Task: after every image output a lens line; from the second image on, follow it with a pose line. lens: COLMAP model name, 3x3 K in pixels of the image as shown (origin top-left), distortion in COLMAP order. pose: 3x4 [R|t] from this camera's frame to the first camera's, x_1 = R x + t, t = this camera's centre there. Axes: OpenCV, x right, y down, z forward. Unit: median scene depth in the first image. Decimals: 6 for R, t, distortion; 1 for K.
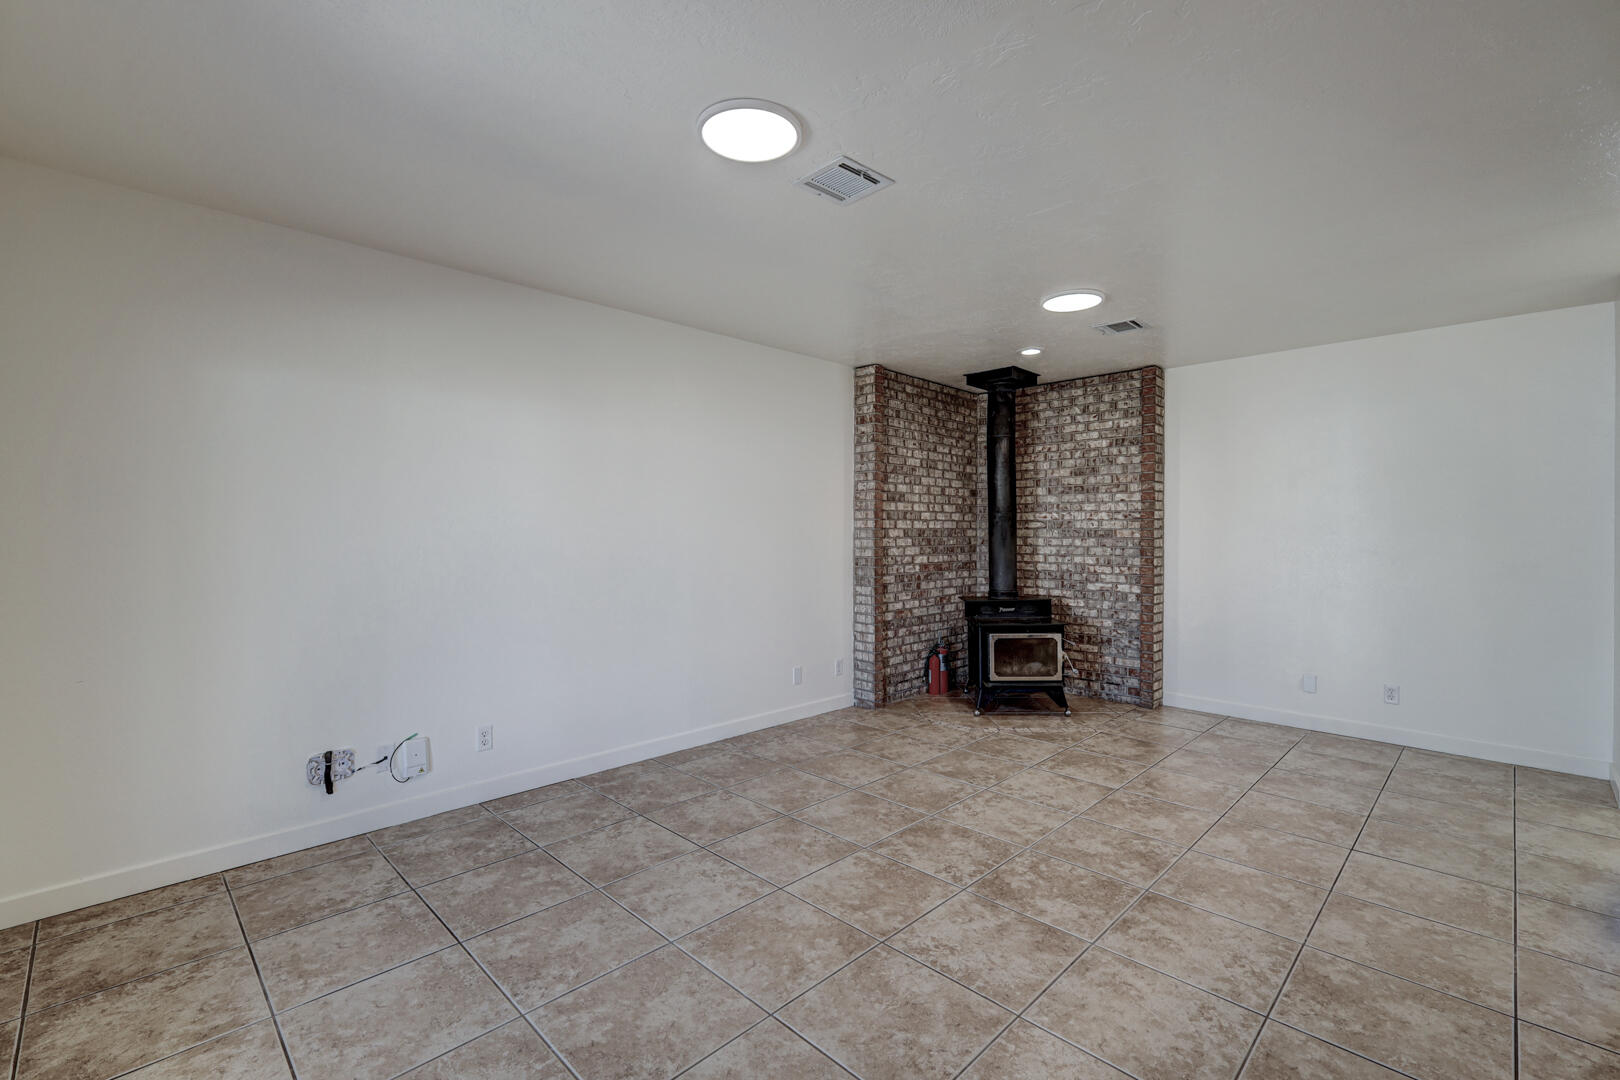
lens RADIAL K [[706.1, 0, 806.5], [0, 706.1, 535.1], [0, 0, 1]] dist [0.003349, 0.000584]
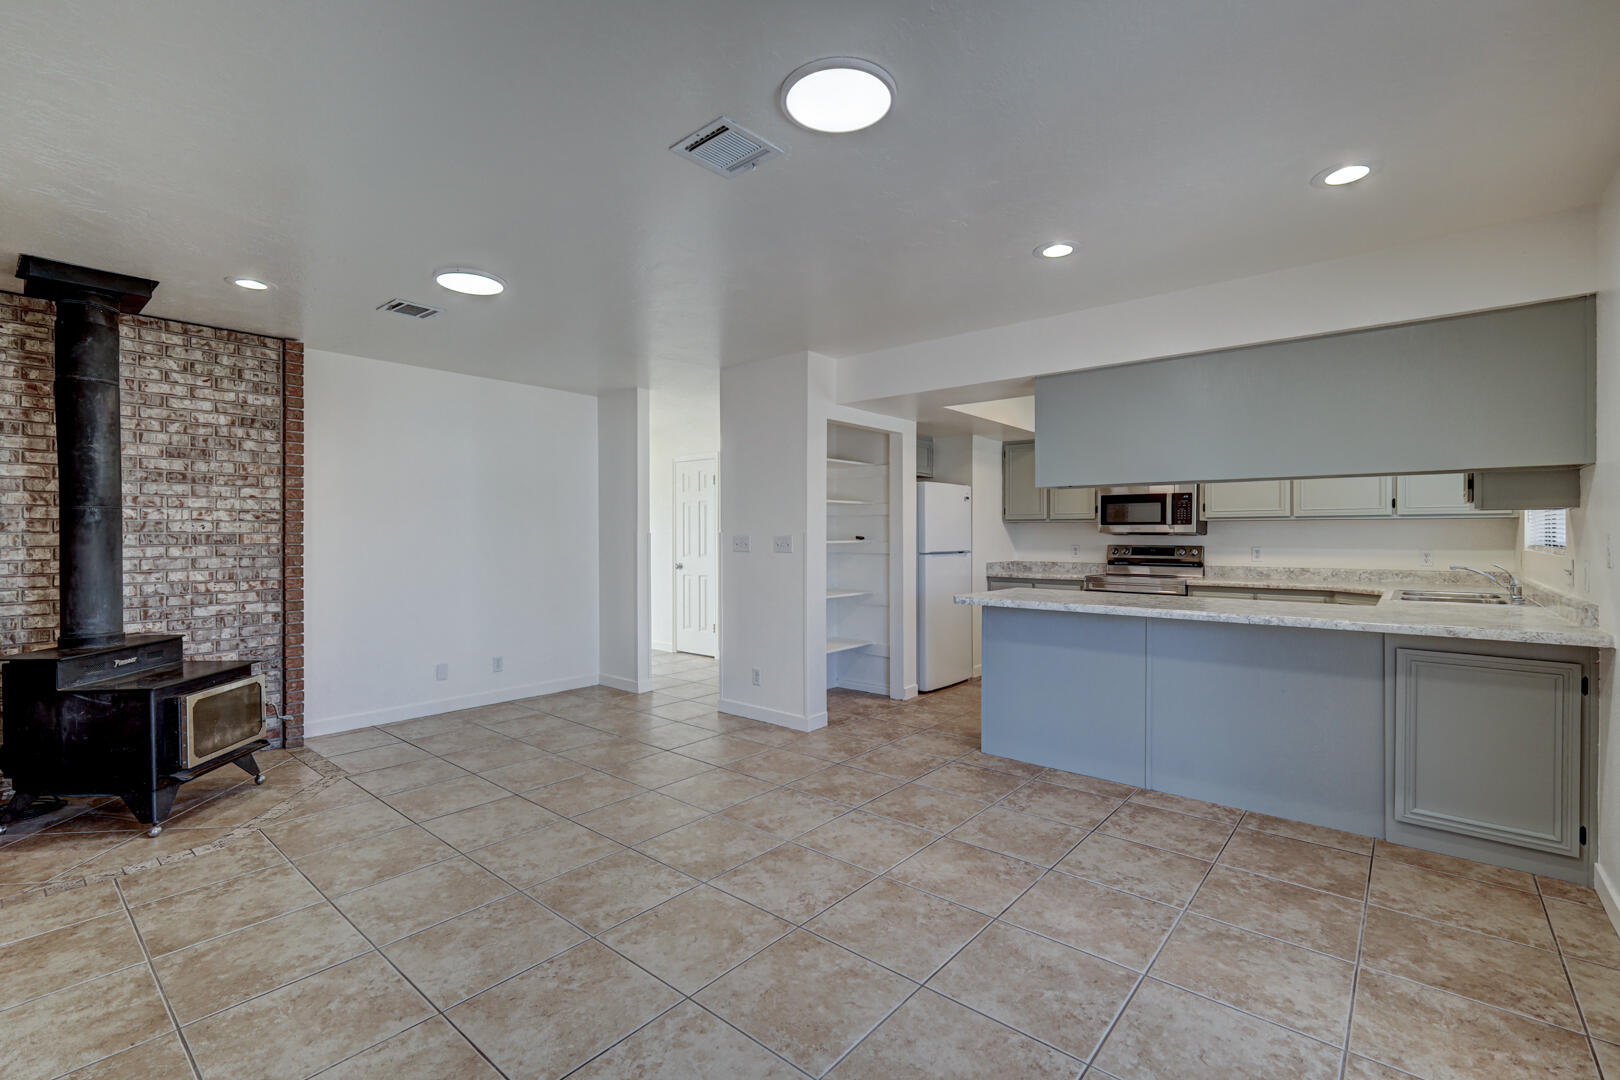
lens RADIAL K [[706.1, 0, 813.0], [0, 706.1, 537.6], [0, 0, 1]] dist [0.003349, 0.000584]
pose [[-0.082211, -0.004485, 0.996605, -0.397012], [0.007331, 0.999960, 0.005105, -0.003269], [-0.996588, 0.007726, -0.082174, 0.448399]]
